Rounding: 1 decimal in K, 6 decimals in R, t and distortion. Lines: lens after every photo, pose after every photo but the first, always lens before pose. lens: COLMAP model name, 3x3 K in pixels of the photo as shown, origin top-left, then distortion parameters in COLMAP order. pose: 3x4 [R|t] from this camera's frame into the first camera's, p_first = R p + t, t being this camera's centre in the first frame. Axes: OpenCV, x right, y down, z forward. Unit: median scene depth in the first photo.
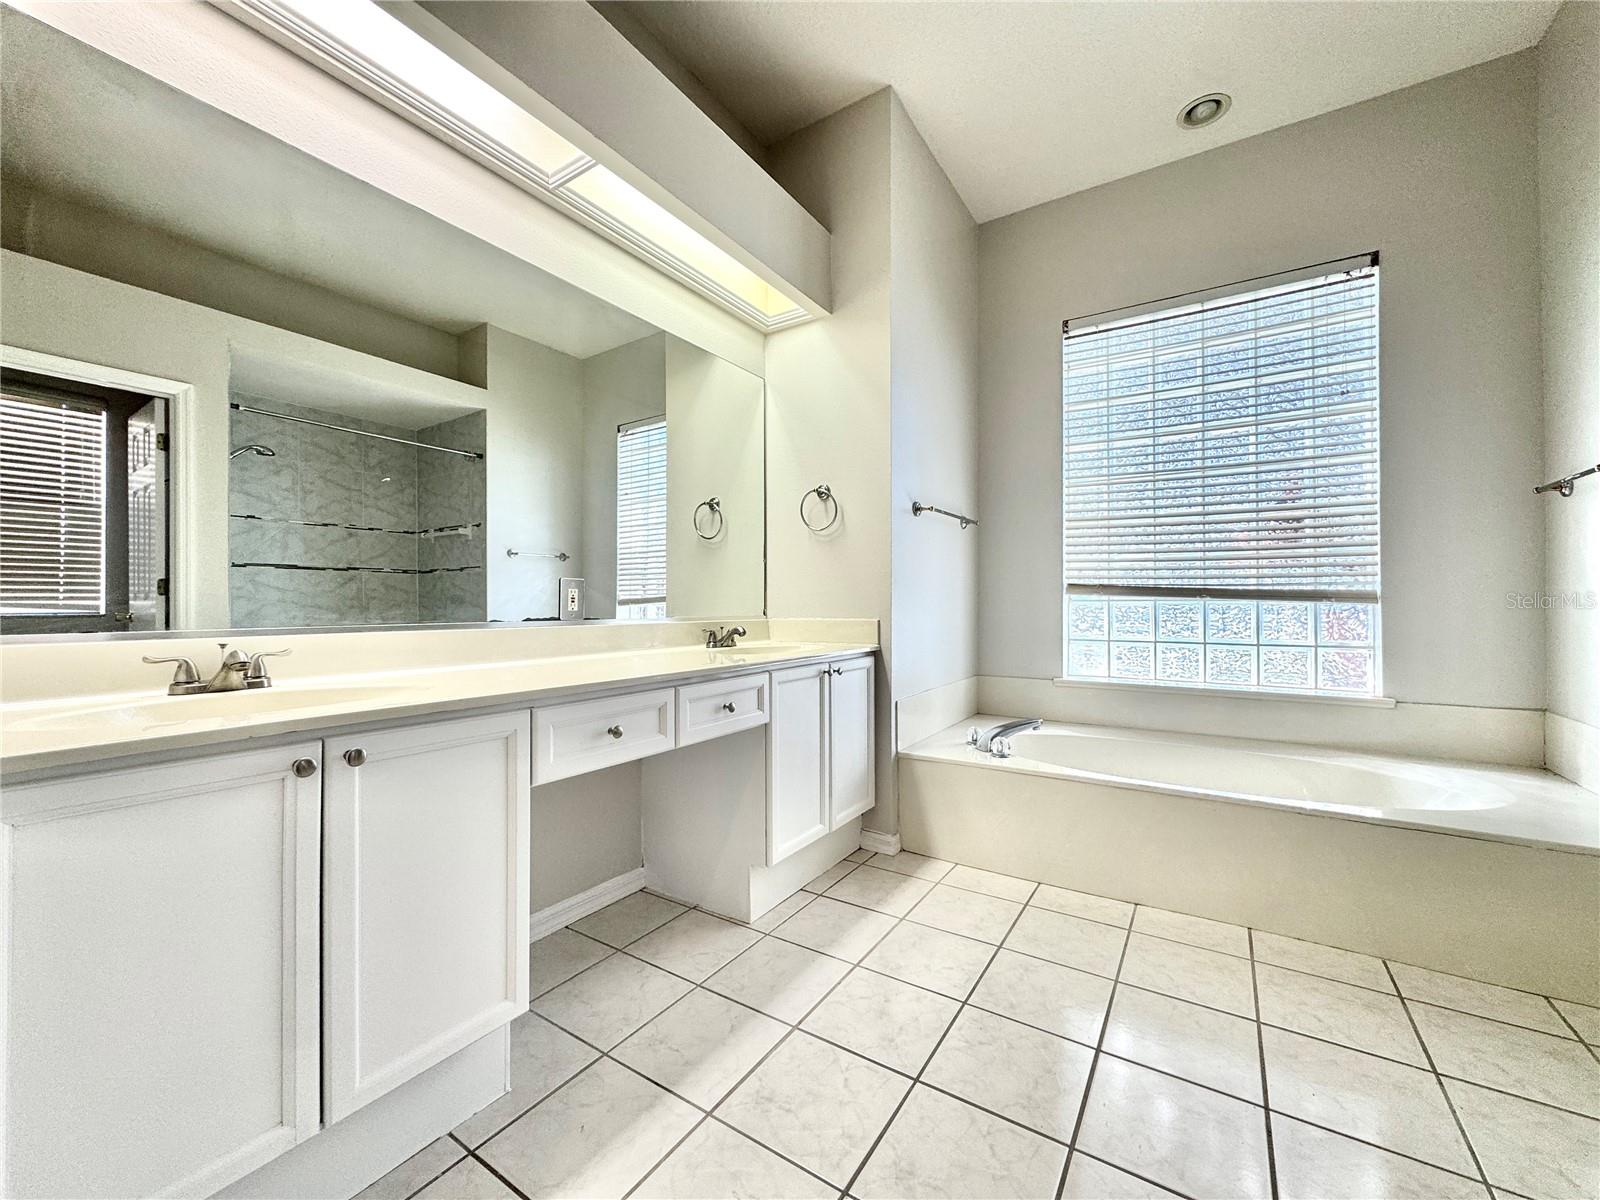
lens RADIAL K [[638.2, 0, 800.0], [0, 638.2, 600.0], [0, 0, 1]] dist [-0.001464, 0.000069]
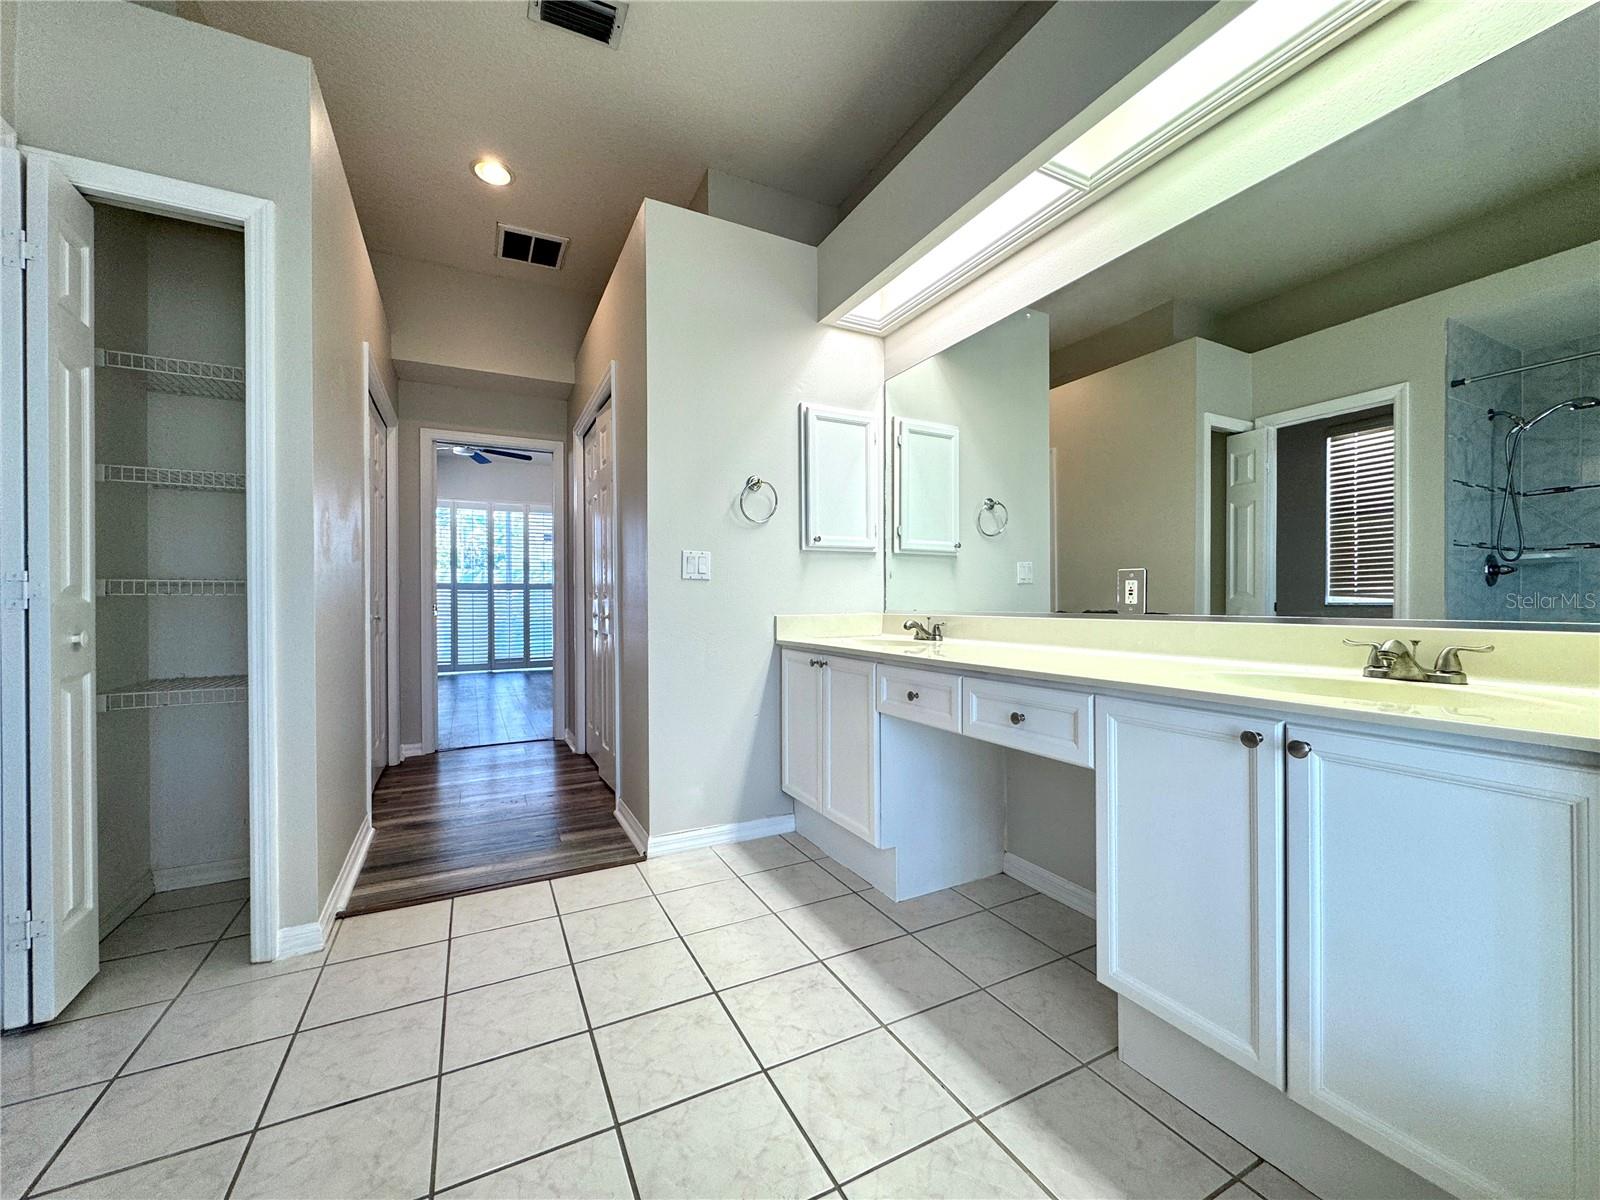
lens RADIAL K [[639.7, 0, 800.0], [0, 639.7, 600.0], [0, 0, 1]] dist [-0.001168, 0.000160]
pose [[-0.492101, 0.002839, -0.870533, 0.548610], [0.012012, 0.999922, -0.003530, 0.006868], [0.870455, -0.012193, -0.492097, 0.827266]]
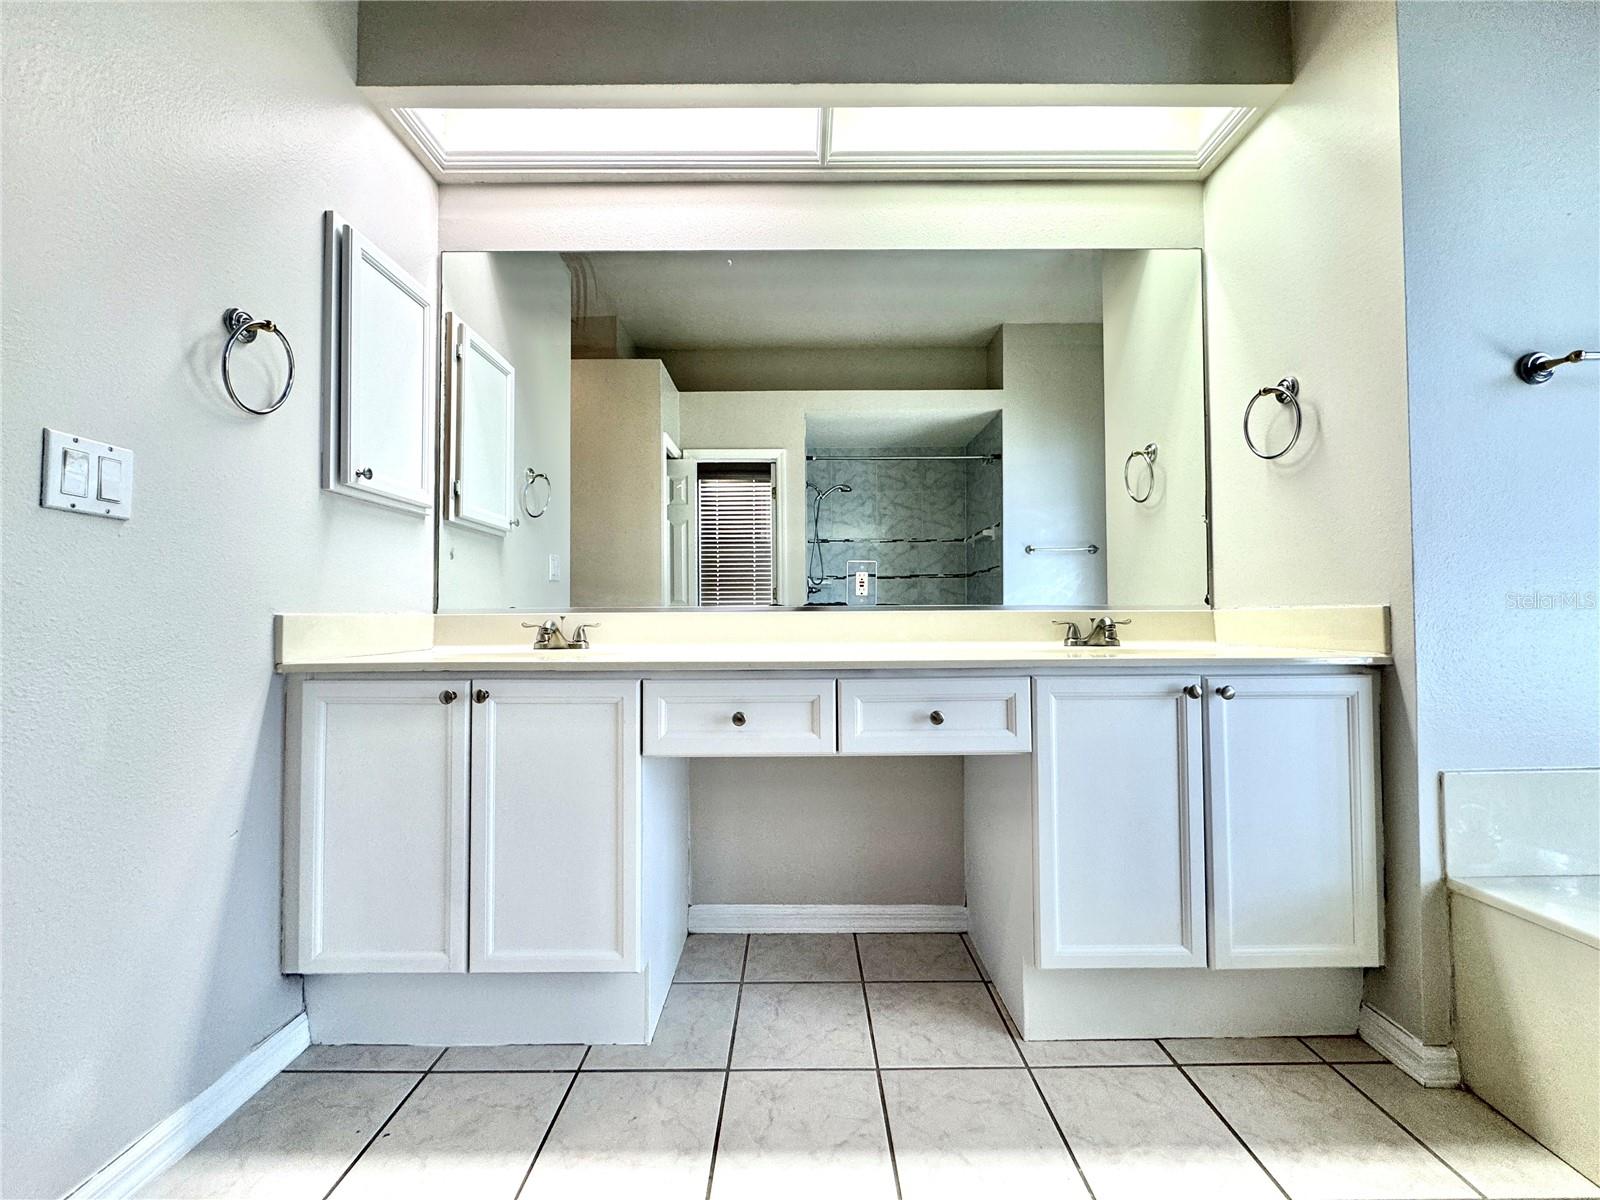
lens RADIAL K [[638.2, 0, 800.0], [0, 638.2, 600.0], [0, 0, 1]] dist [-0.001464, 0.000069]
pose [[0.548339, -0.023418, -0.835928, 0.298318], [0.010261, 0.999721, -0.021276, 0.033477], [0.836193, 0.003089, 0.548427, 0.328529]]
